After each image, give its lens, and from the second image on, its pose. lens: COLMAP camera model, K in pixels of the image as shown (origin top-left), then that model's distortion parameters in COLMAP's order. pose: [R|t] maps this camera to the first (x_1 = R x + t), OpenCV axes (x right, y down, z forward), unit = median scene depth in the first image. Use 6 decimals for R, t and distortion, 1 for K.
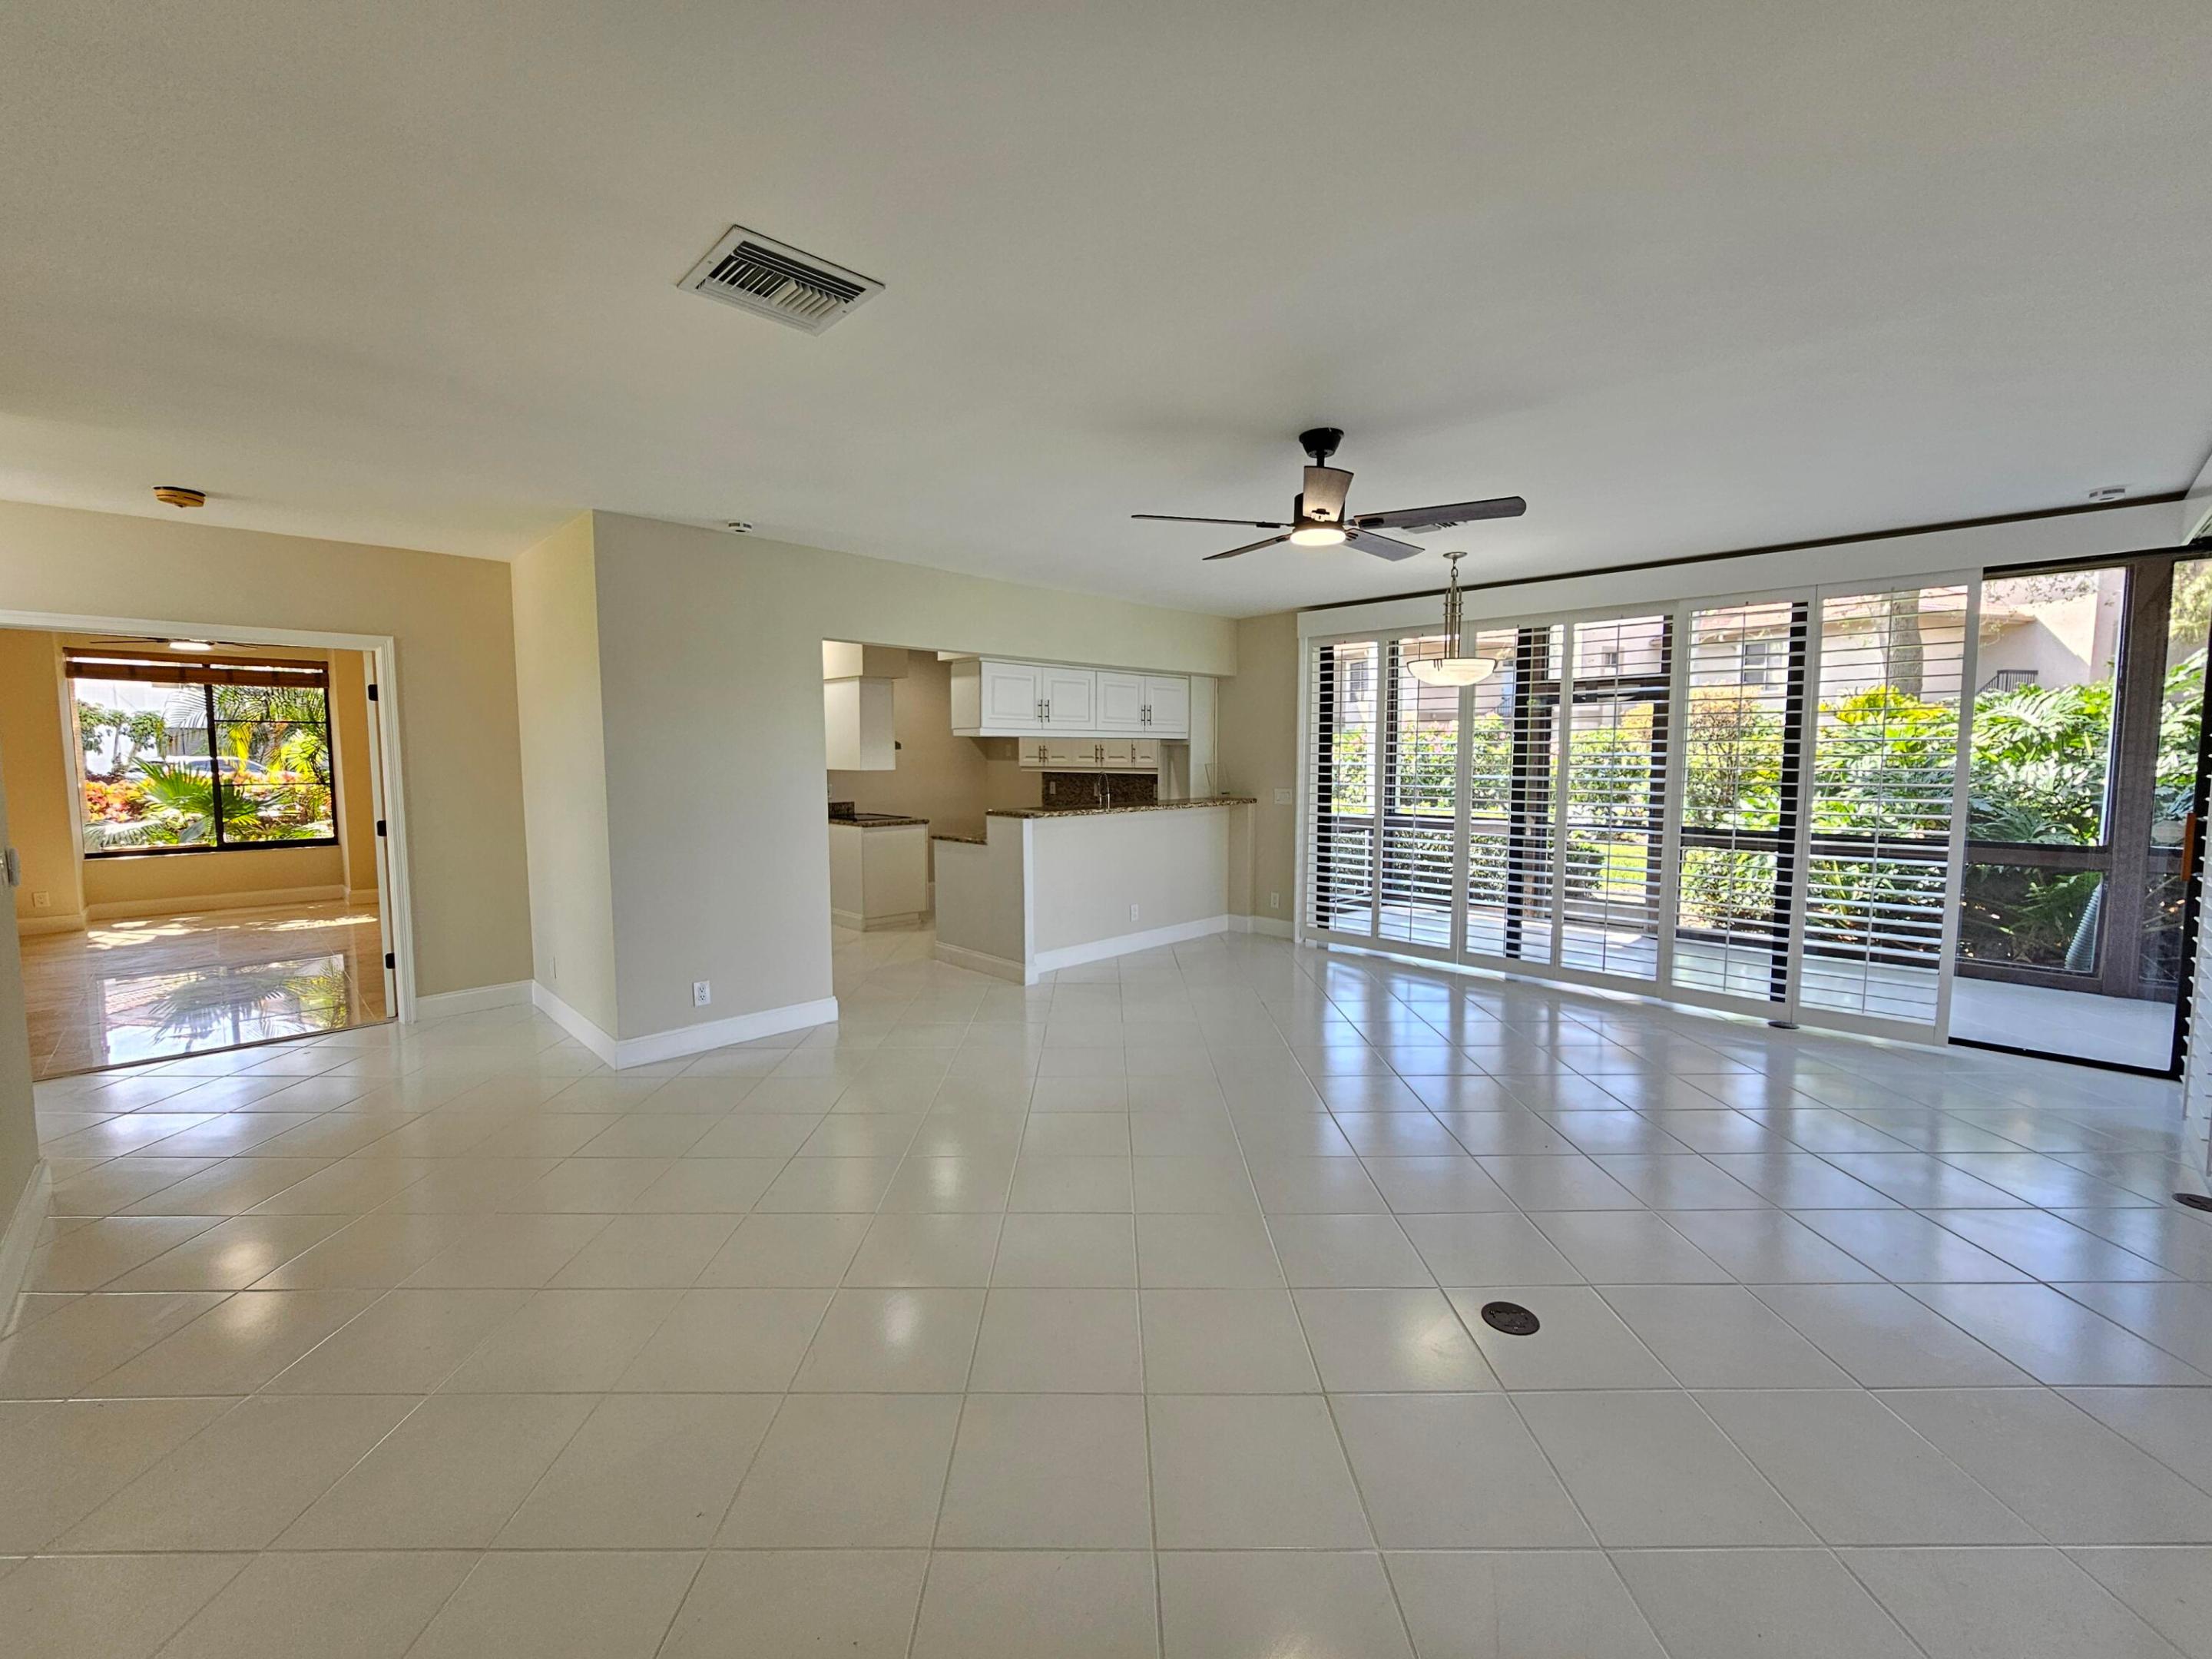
lens RADIAL K [[906.3, 0, 1107.4], [0, 906.3, 823.5], [0, 0, 1]] dist [-0.002845, 0.001710]
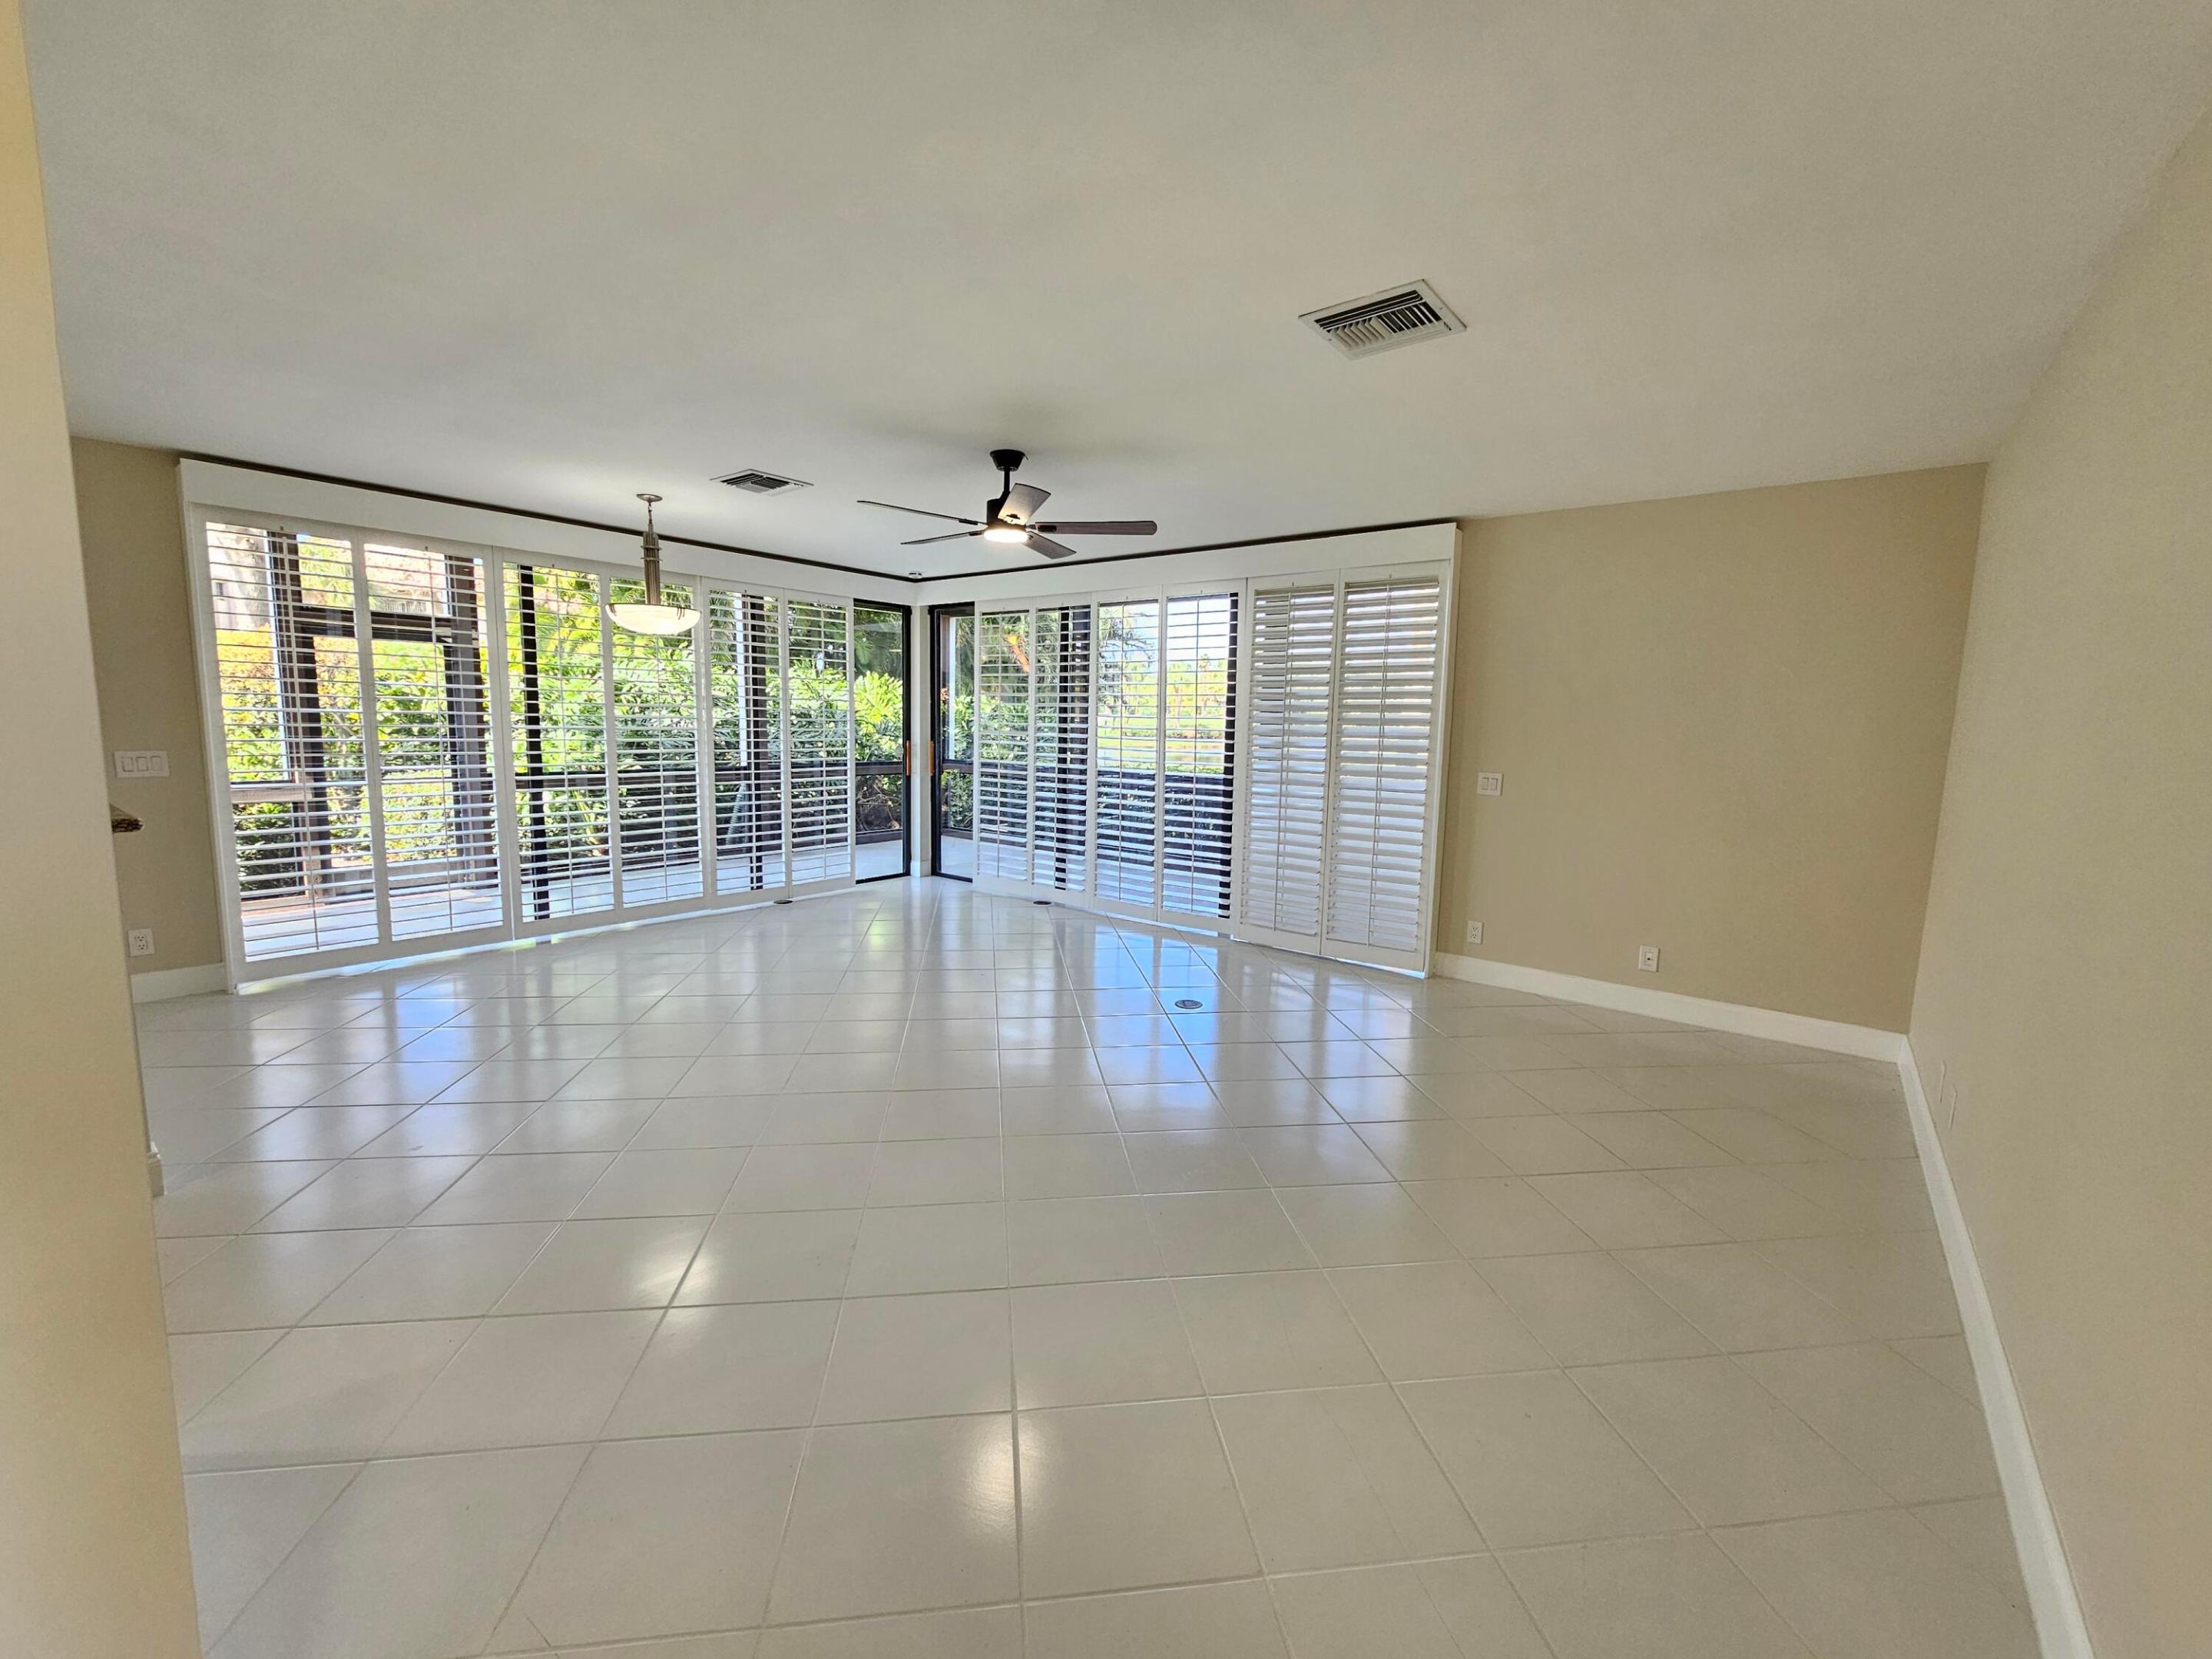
lens RADIAL K [[884.6, 0, 1110.0], [0, 884.6, 813.9], [0, 0, 1]] dist [-0.013458, 0.000239]
pose [[-0.126089, -0.111507, 0.985732, -0.452979], [0.047886, 0.991820, 0.118321, -0.034910], [-0.990862, 0.062122, -0.119718, 0.457032]]
